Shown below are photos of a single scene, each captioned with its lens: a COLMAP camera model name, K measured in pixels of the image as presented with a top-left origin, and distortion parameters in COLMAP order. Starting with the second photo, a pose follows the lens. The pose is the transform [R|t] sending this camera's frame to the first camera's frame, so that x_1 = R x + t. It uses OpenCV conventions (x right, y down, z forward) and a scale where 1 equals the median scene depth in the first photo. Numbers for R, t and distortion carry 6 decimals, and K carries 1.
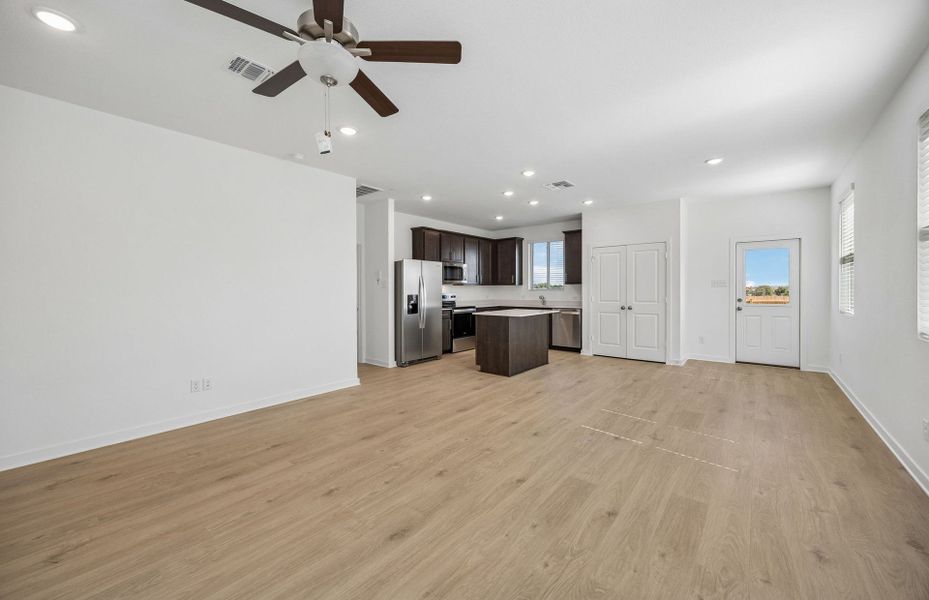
lens RADIAL K [[354.3, 0, 461.5], [0, 354.3, 293.6], [0, 0, 1]] dist [-0.000294, 0.000148]
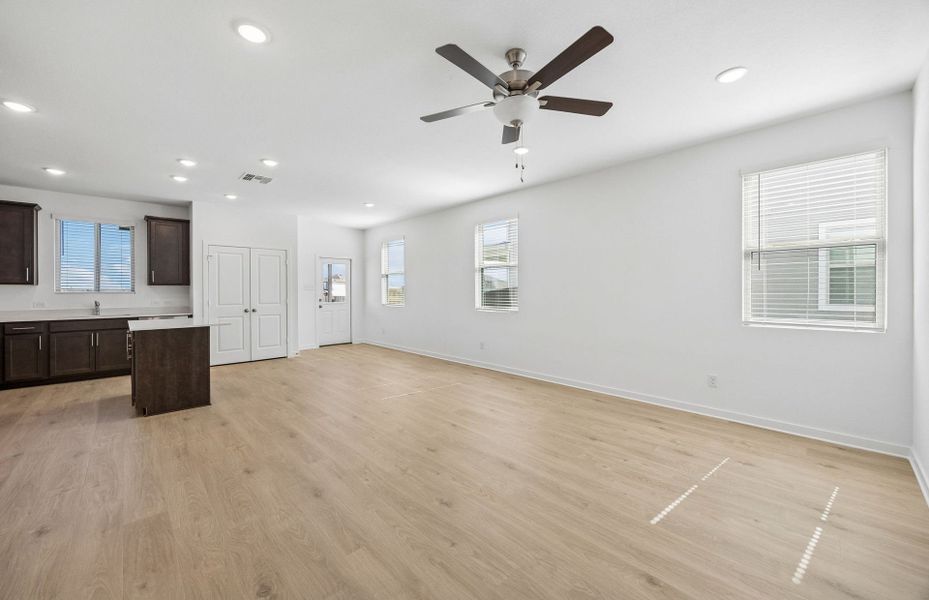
lens RADIAL K [[354.3, 0, 461.5], [0, 354.3, 293.6], [0, 0, 1]] dist [-0.000294, 0.000148]
pose [[0.110067, -0.003255, 0.993919, -1.037617], [0.013730, 0.999904, 0.001754, -0.002253], [-0.993829, 0.013454, 0.110102, 0.671151]]
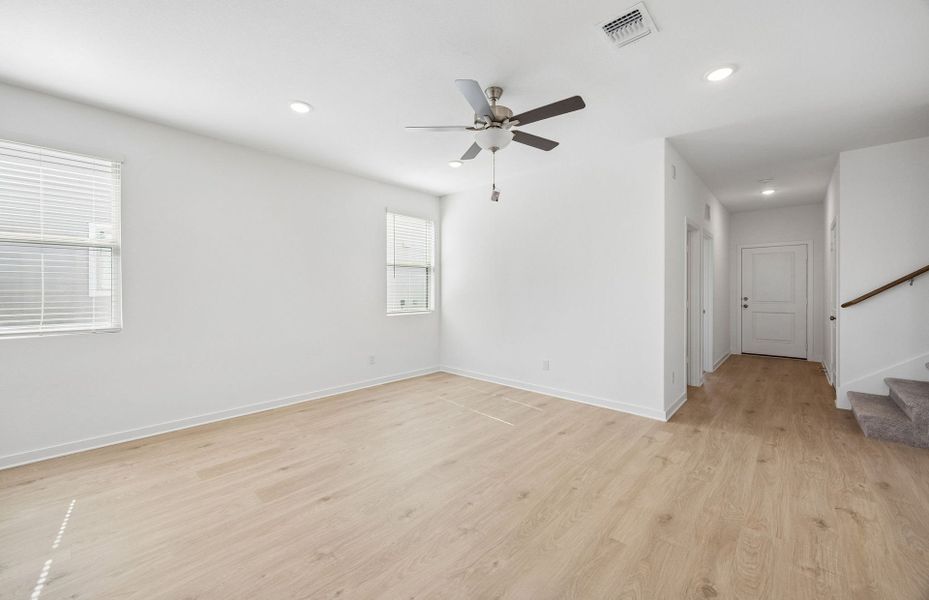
lens RADIAL K [[354.3, 0, 461.5], [0, 354.3, 293.6], [0, 0, 1]] dist [-0.000294, 0.000148]
pose [[-0.998628, 0.005188, 0.052115, -0.198456], [0.006200, 0.999795, 0.019273, -0.017842], [-0.052005, 0.019570, -0.998455, 1.575926]]
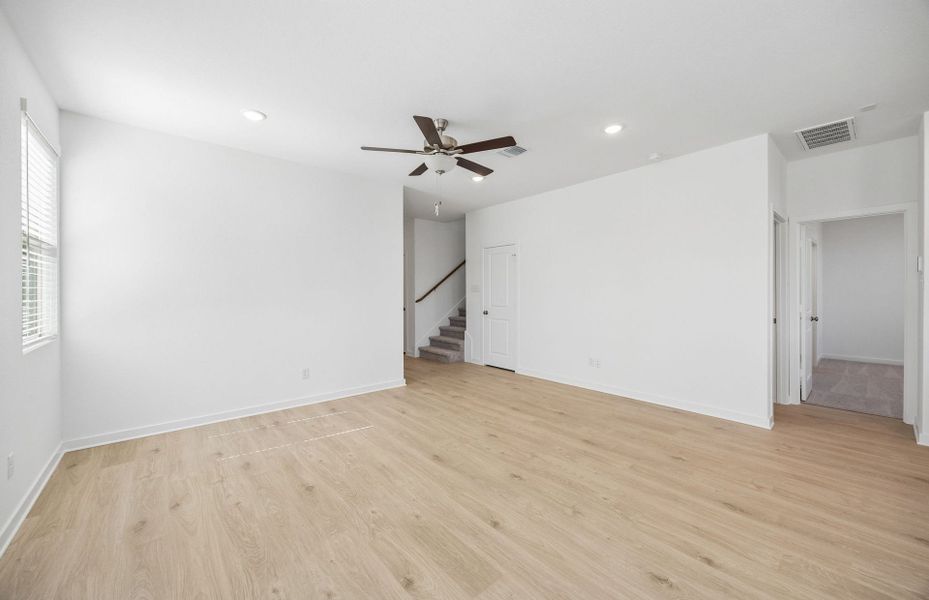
lens RADIAL K [[354.3, 0, 461.5], [0, 354.3, 293.6], [0, 0, 1]] dist [-0.000294, 0.000148]
pose [[-0.166651, 0.009250, -0.985973, 0.829087], [-0.007172, 0.999918, 0.010593, -0.017477], [0.985990, 0.008837, -0.166571, 0.880092]]
